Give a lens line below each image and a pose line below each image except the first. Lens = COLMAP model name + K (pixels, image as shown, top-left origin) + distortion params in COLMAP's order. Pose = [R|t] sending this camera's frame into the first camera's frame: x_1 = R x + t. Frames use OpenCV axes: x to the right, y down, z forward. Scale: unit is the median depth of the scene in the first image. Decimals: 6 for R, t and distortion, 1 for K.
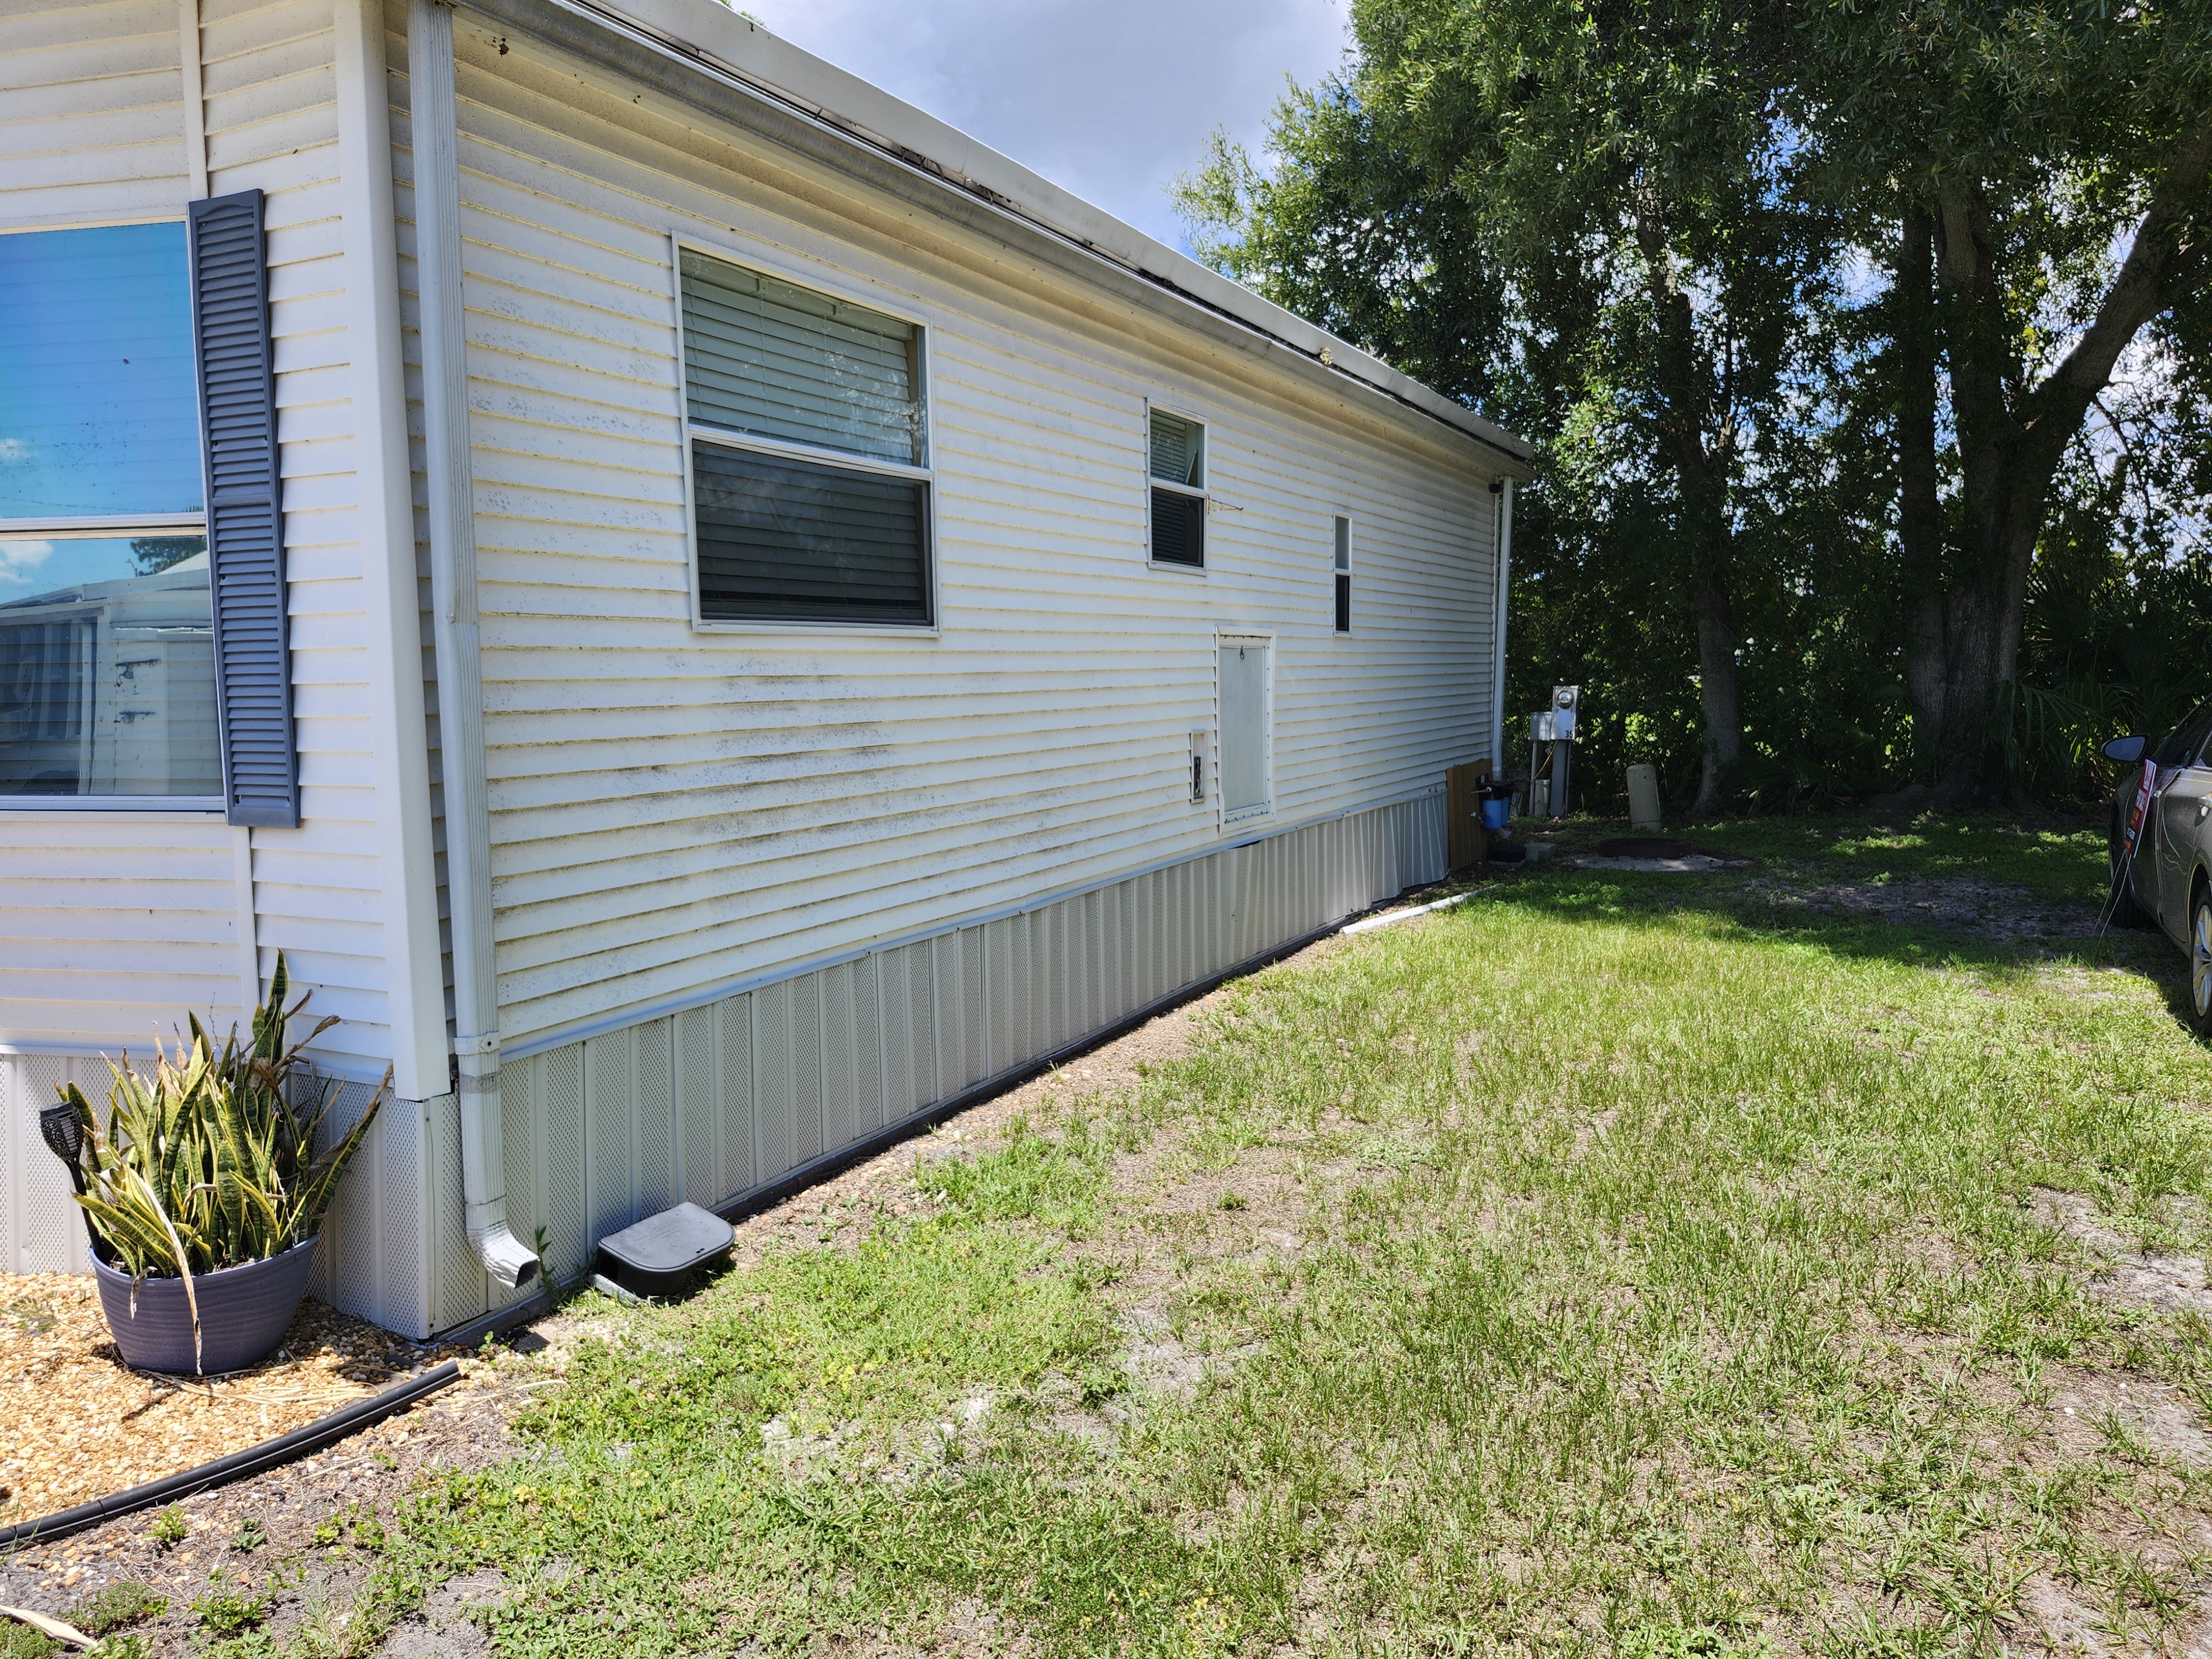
lens RADIAL K [[1483.5, 0, 1100.3], [0, 1483.5, 803.1], [0, 0, 1]] dist [0.034279, -0.036459]
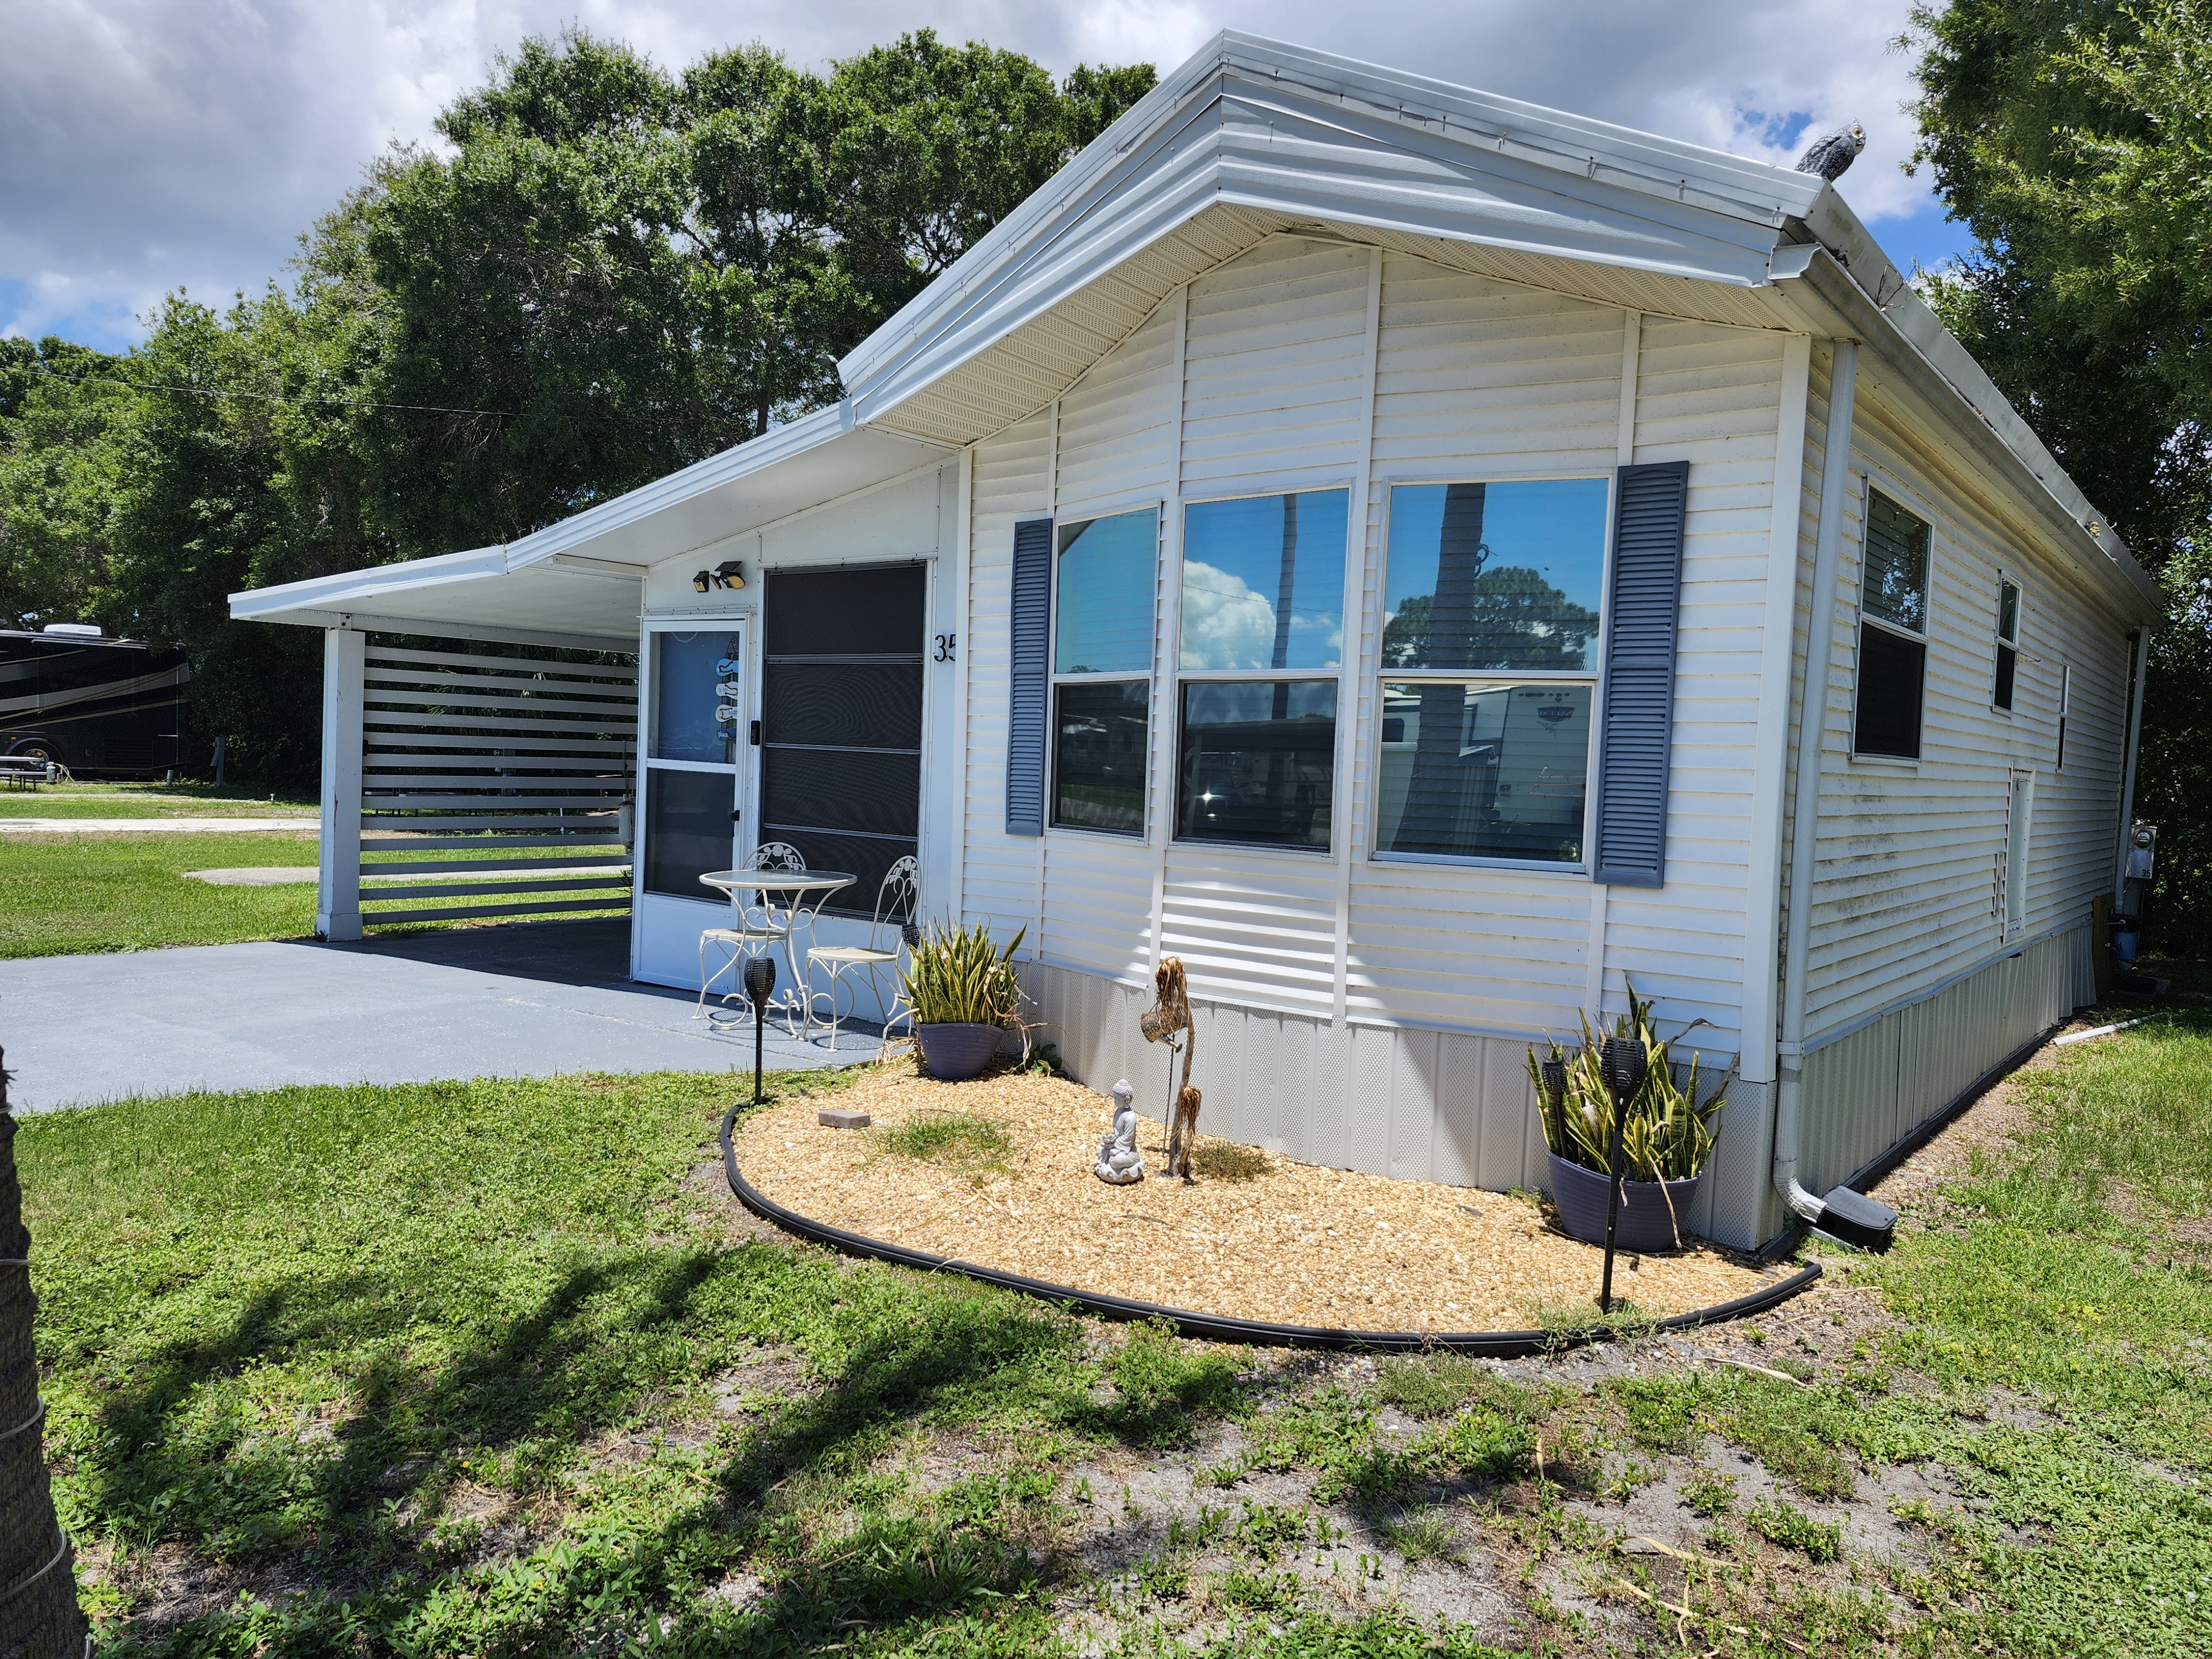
lens RADIAL K [[1539.2, 0, 1094.0], [0, 1539.2, 805.3], [0, 0, 1]] dist [0.102447, -0.143376]
pose [[0.985542, 0.061803, -0.157759, -0.860603], [-0.070554, 0.996230, -0.050481, 0.052512], [0.154044, 0.060882, 0.986186, -0.602563]]
